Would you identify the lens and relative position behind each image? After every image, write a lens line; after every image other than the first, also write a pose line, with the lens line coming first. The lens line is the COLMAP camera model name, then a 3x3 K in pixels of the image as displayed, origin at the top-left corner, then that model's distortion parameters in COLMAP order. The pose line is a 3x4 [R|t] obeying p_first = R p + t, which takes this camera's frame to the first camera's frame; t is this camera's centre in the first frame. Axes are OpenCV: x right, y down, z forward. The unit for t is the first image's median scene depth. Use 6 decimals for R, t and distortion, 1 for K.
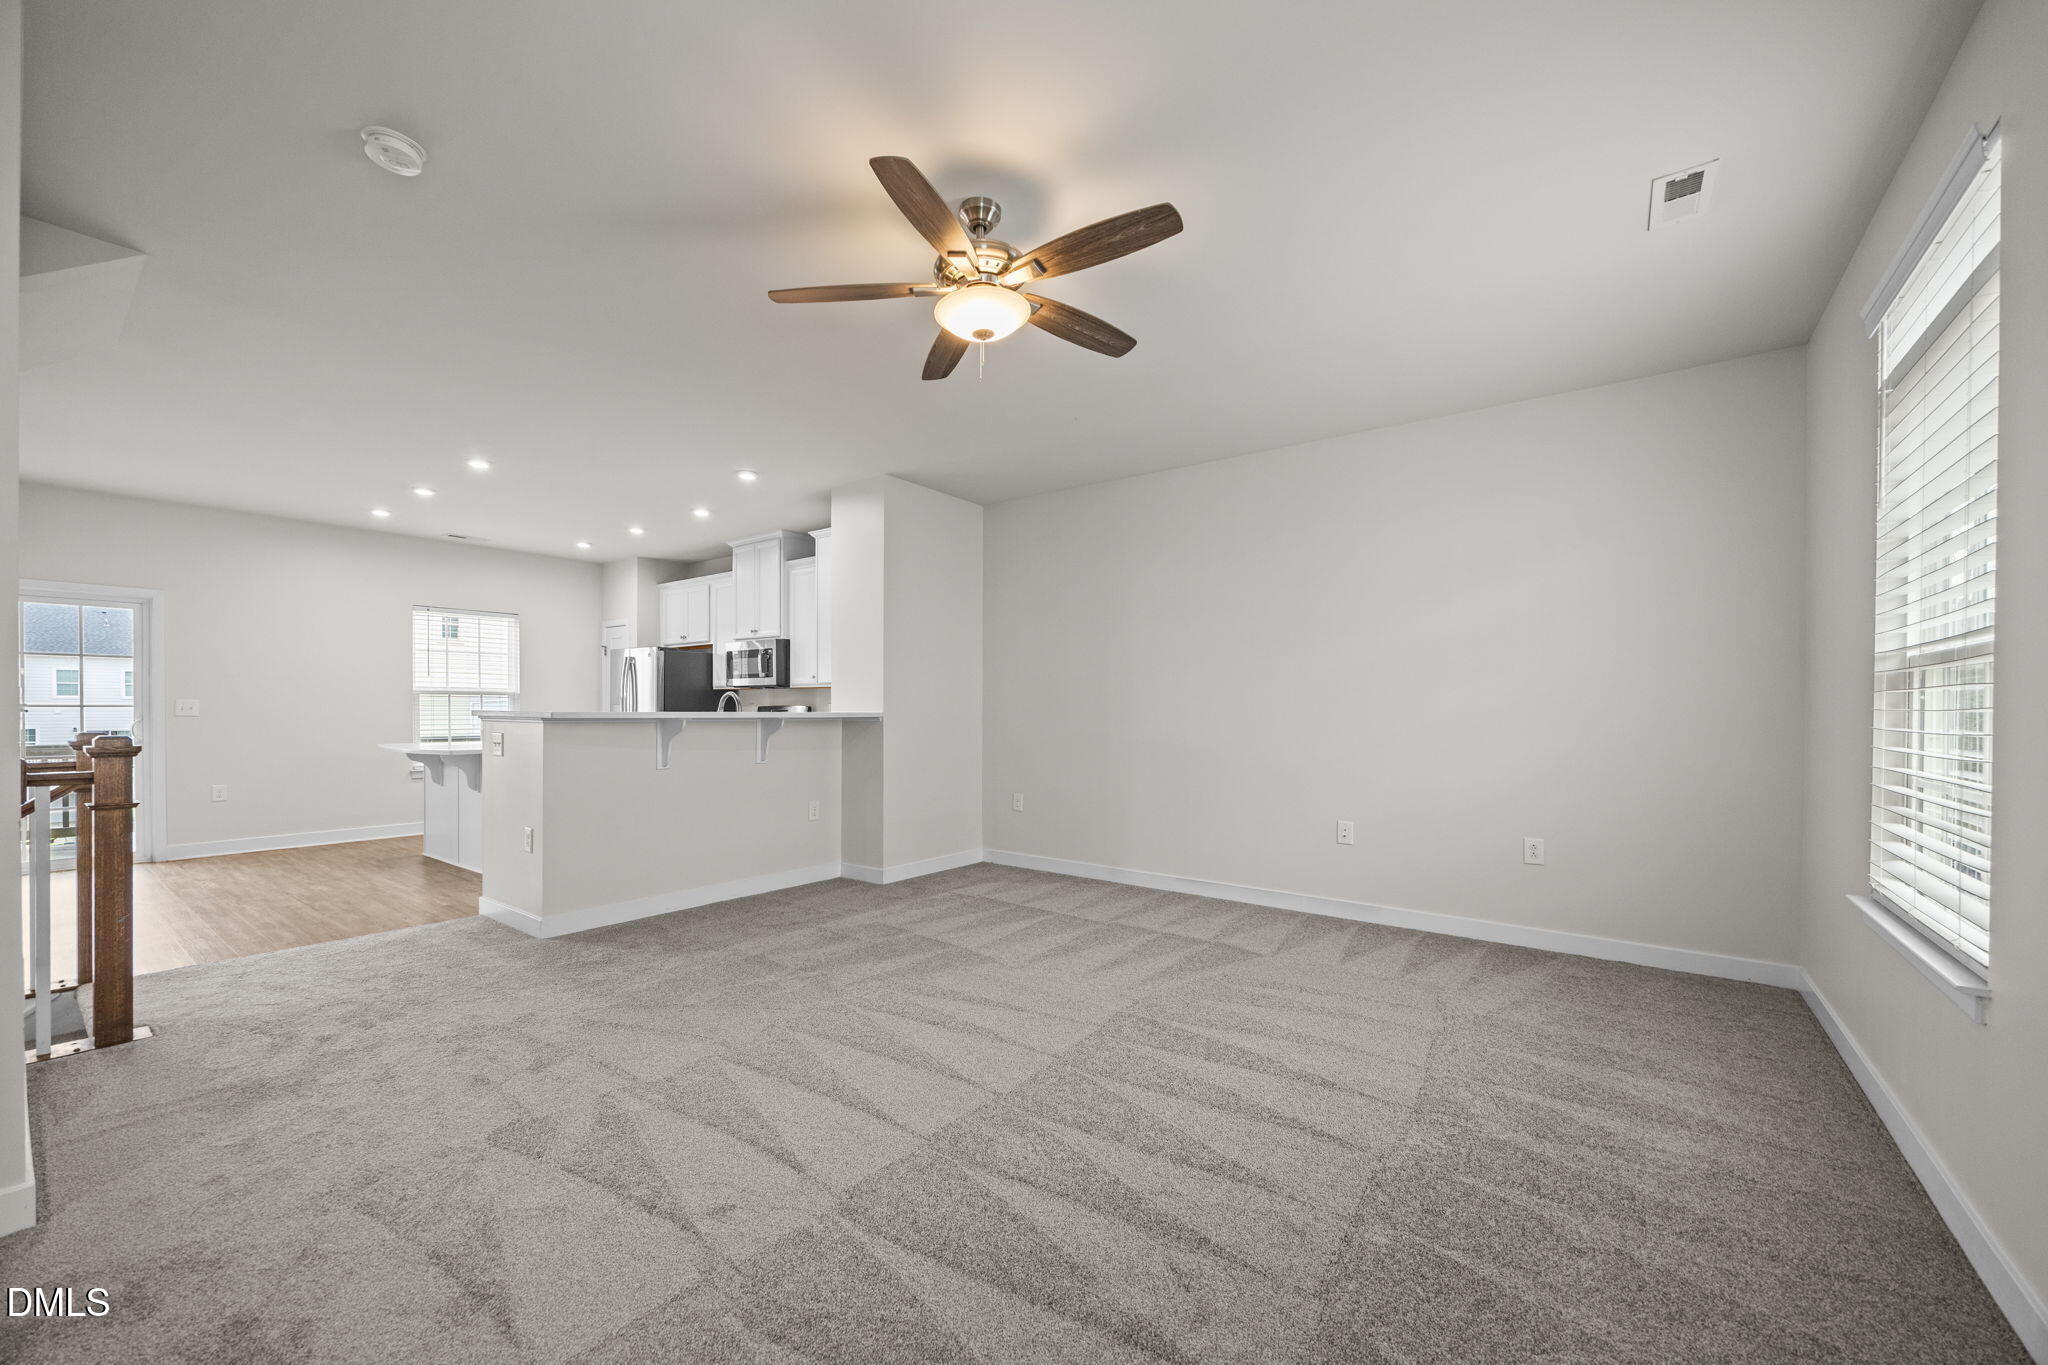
lens RADIAL K [[786.0, 0, 1030.3], [0, 786.0, 722.0], [0, 0, 1]] dist [-0.001010, 0.000017]
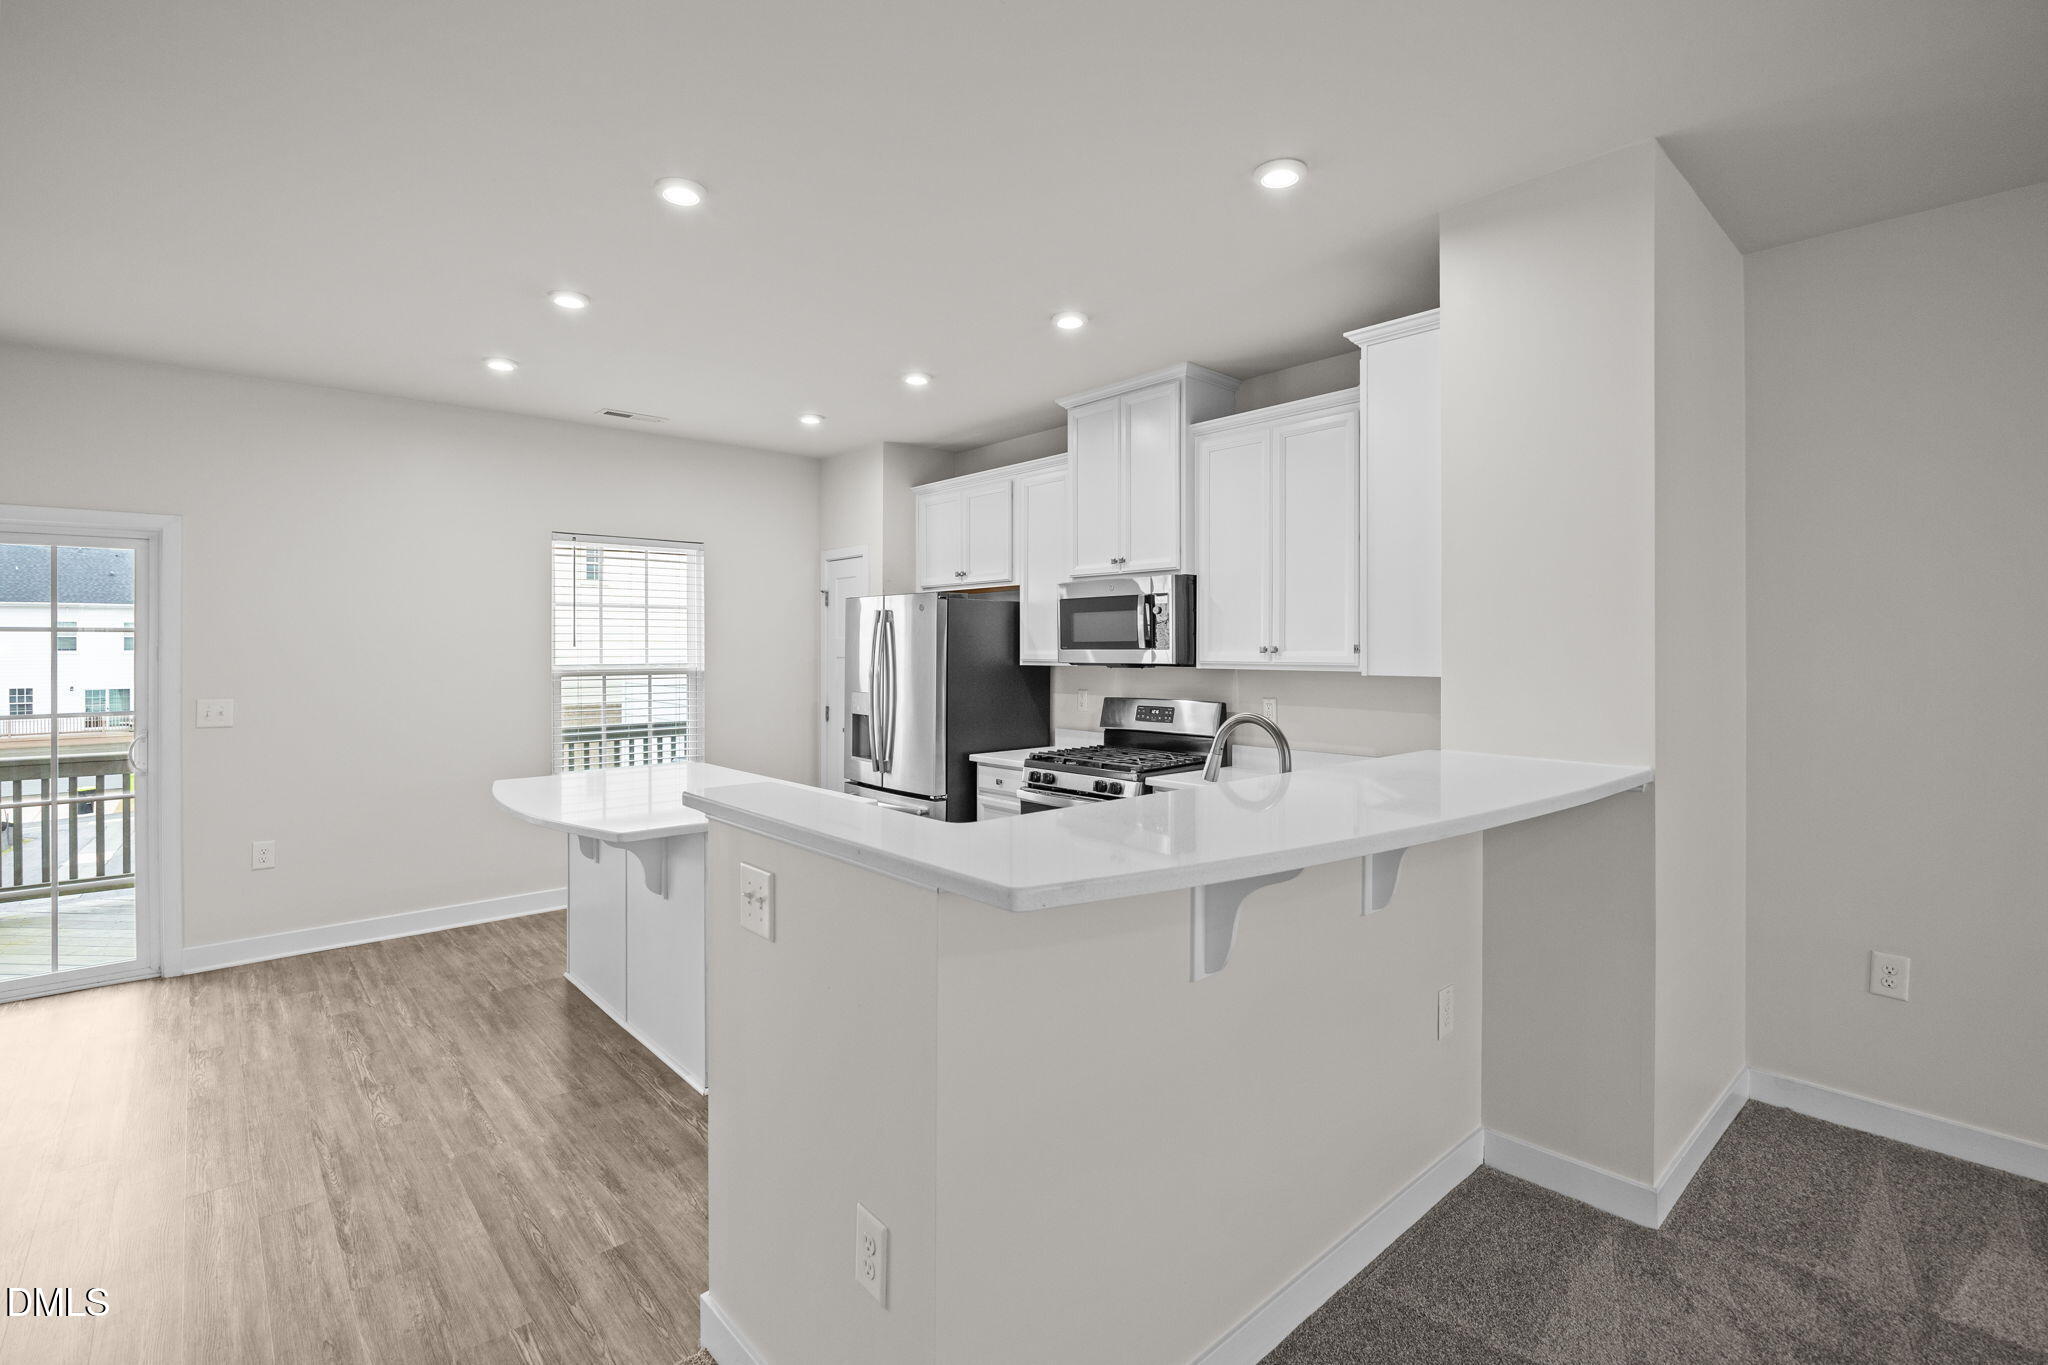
lens RADIAL K [[920.2, 0, 1017.0], [0, 920.2, 650.8], [0, 0, 1]] dist [-0.001006, -0.000189]
pose [[0.980025, -0.004517, -0.198822, -0.293002], [0.002162, 0.999925, -0.012060, -0.047279], [0.198862, 0.011390, 0.979961, 0.375542]]
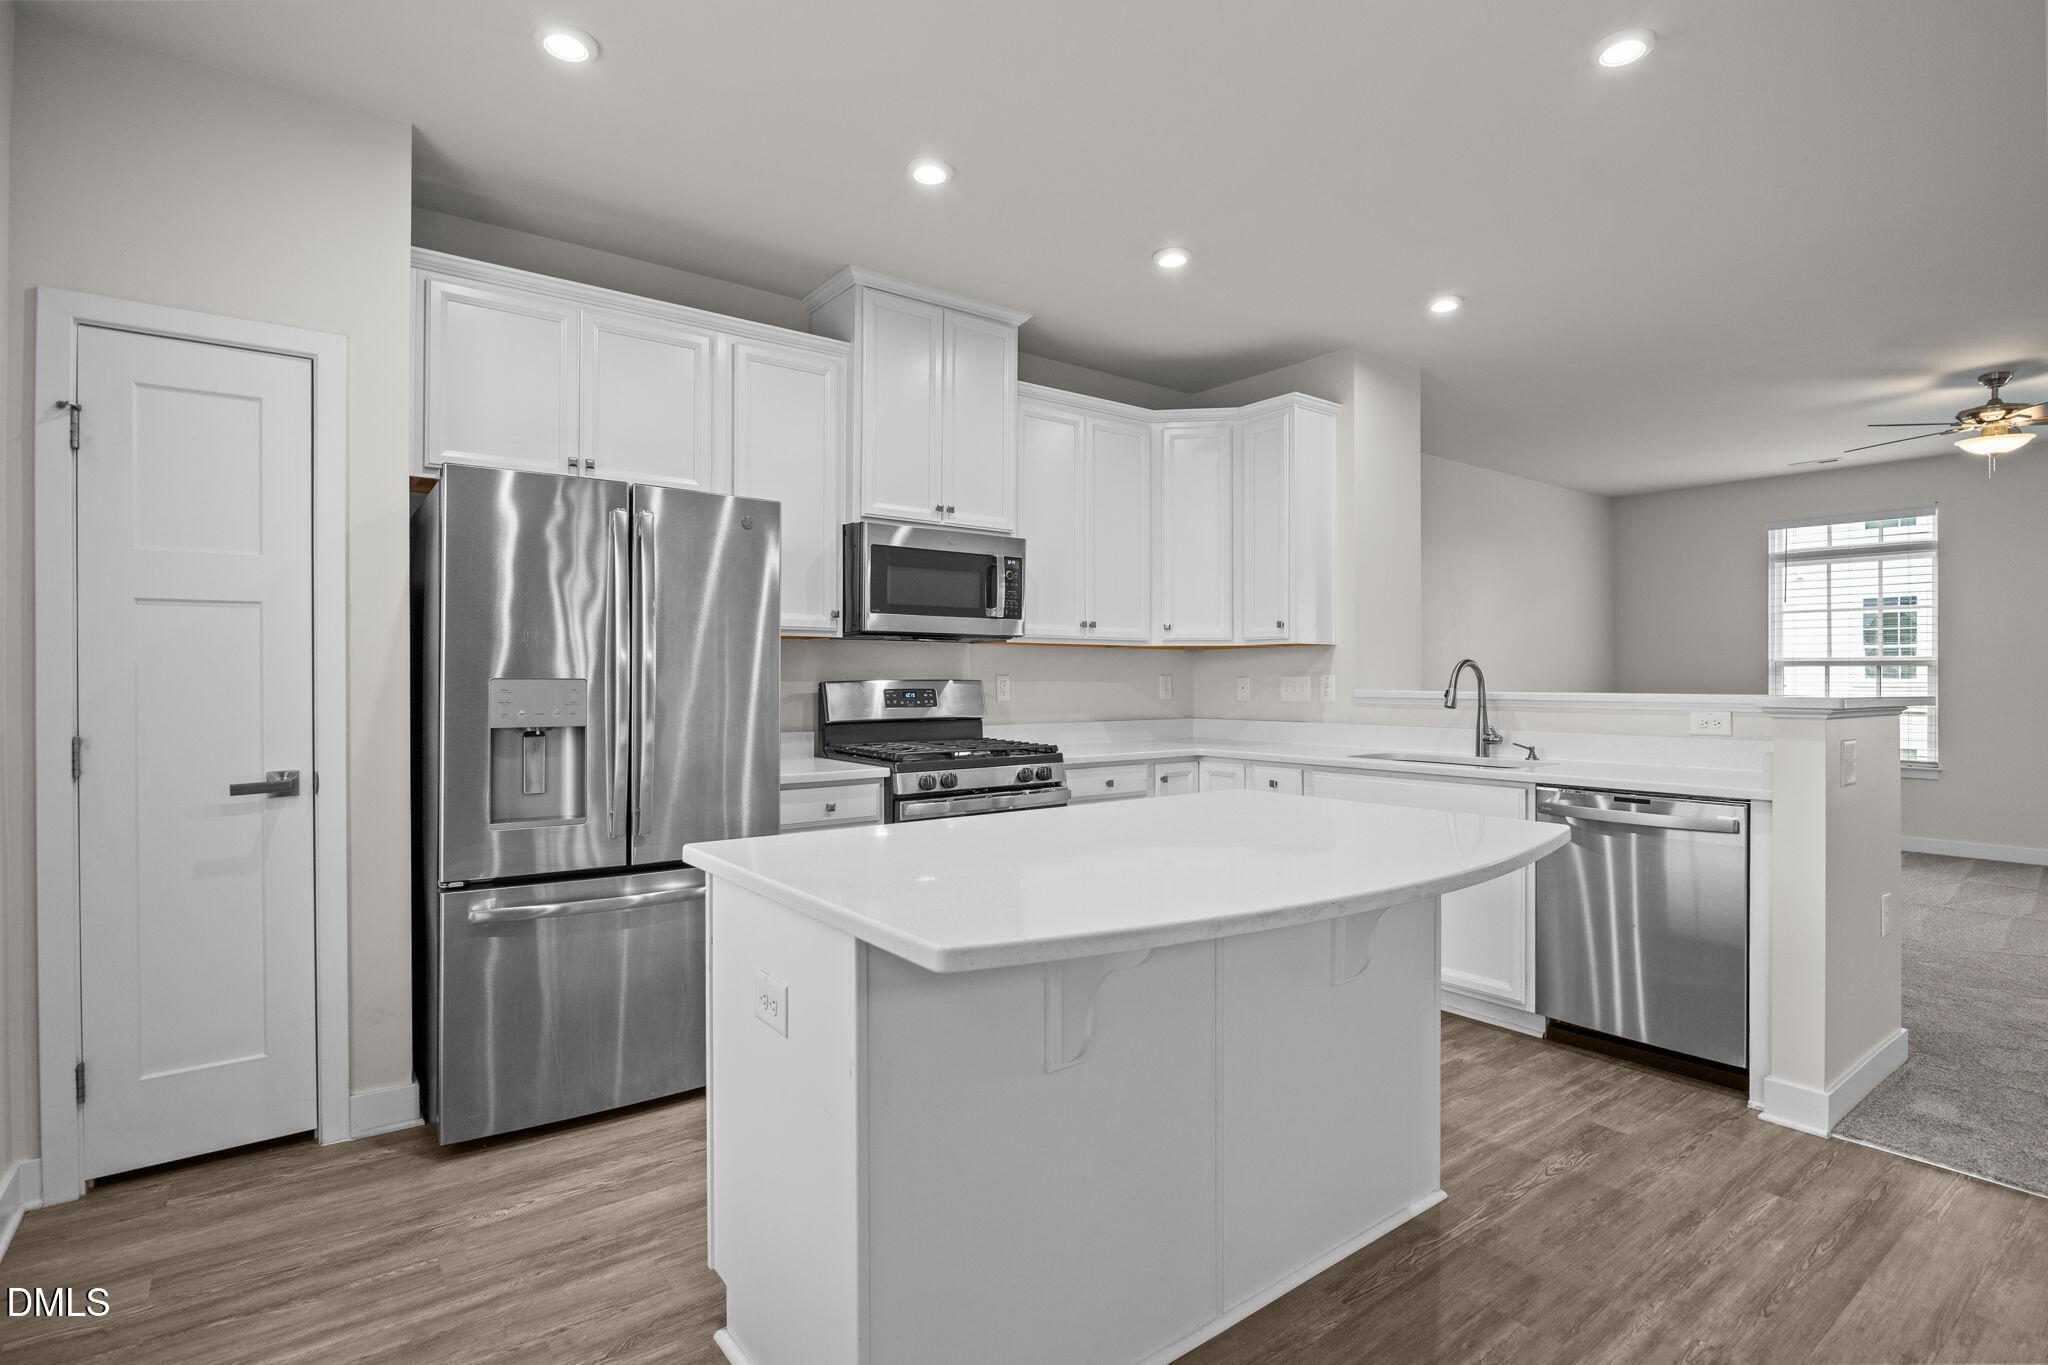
lens RADIAL K [[998.6, 0, 1024.0], [0, 998.6, 682.5], [0, 0, 1]] dist [-0.012465, 0.001091]
pose [[0.279903, -0.007108, 0.960002, -0.862472], [0.013361, 0.999905, 0.003508, -0.020915], [-0.959935, 0.011845, 0.279972, 0.797549]]
